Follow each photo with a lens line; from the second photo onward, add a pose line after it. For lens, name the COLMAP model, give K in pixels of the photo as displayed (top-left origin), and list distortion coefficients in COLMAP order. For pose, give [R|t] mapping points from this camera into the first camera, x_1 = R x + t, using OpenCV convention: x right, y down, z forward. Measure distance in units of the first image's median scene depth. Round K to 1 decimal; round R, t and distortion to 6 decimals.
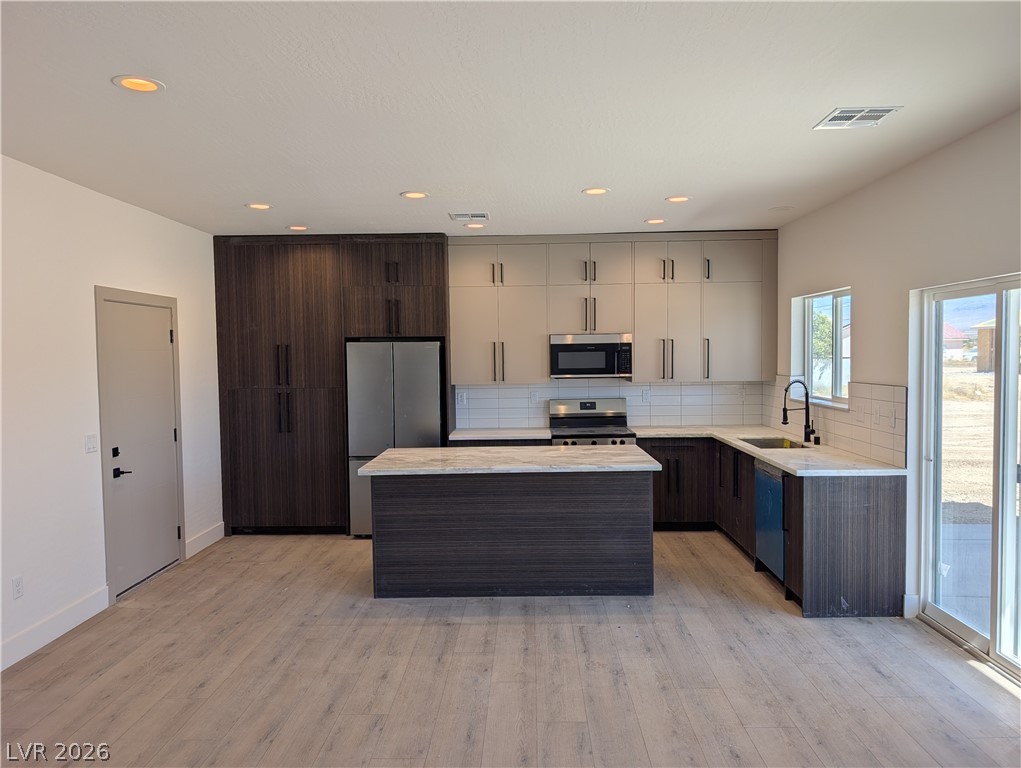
lens RADIAL K [[731.0, 0, 512.7], [0, 731.0, 391.1], [0, 0, 1]] dist [0.019016, -0.006505]
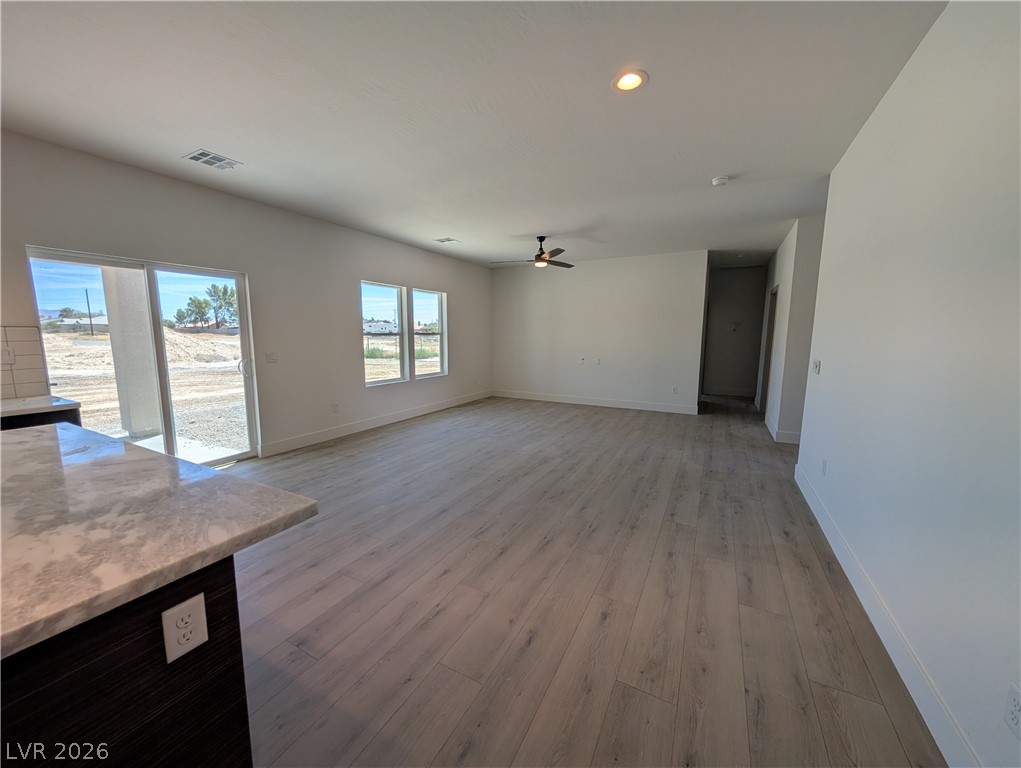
lens RADIAL K [[384.4, 0, 506.7], [0, 384.4, 382.5], [0, 0, 1]] dist [-0.002021, -0.000259]
pose [[-0.888766, -0.046720, 0.455974, -0.387757], [0.031762, 0.986123, 0.162948, 0.005051], [-0.457260, 0.159305, -0.874949, 1.074291]]
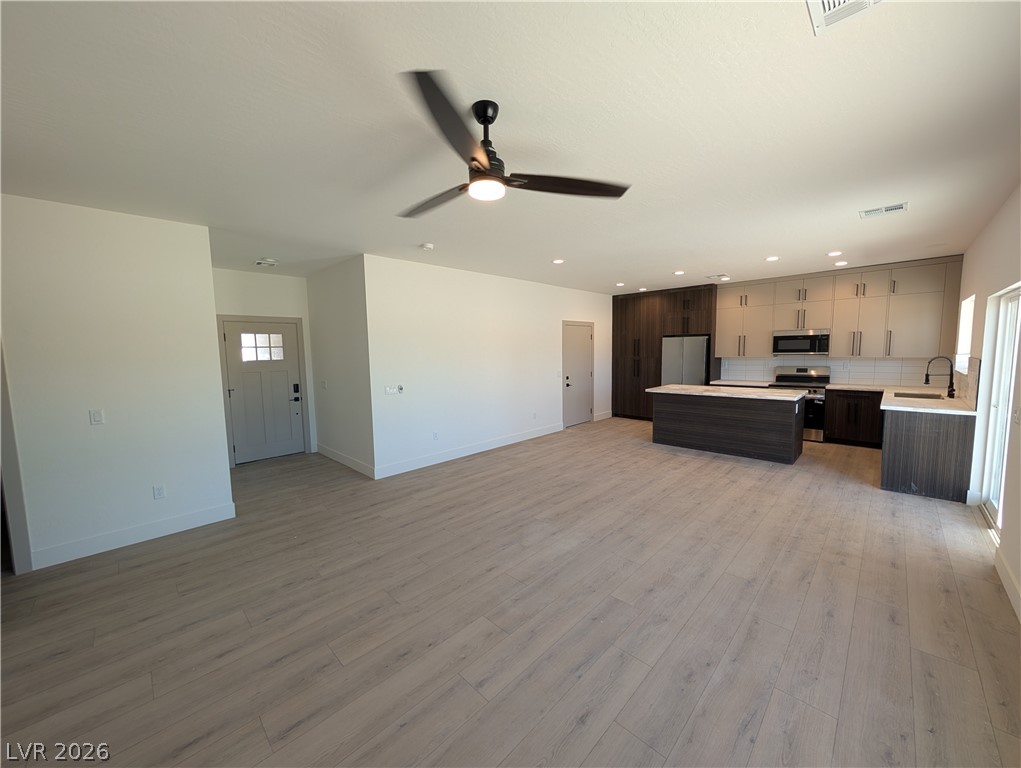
lens RADIAL K [[384.4, 0, 507.6], [0, 384.4, 383.7], [0, 0, 1]] dist [-0.002021, -0.000259]
pose [[0.723084, 0.061252, -0.688039, 0.329379], [-0.025613, 0.997753, 0.061907, 0.018638], [0.690285, -0.027141, 0.723028, -0.253778]]
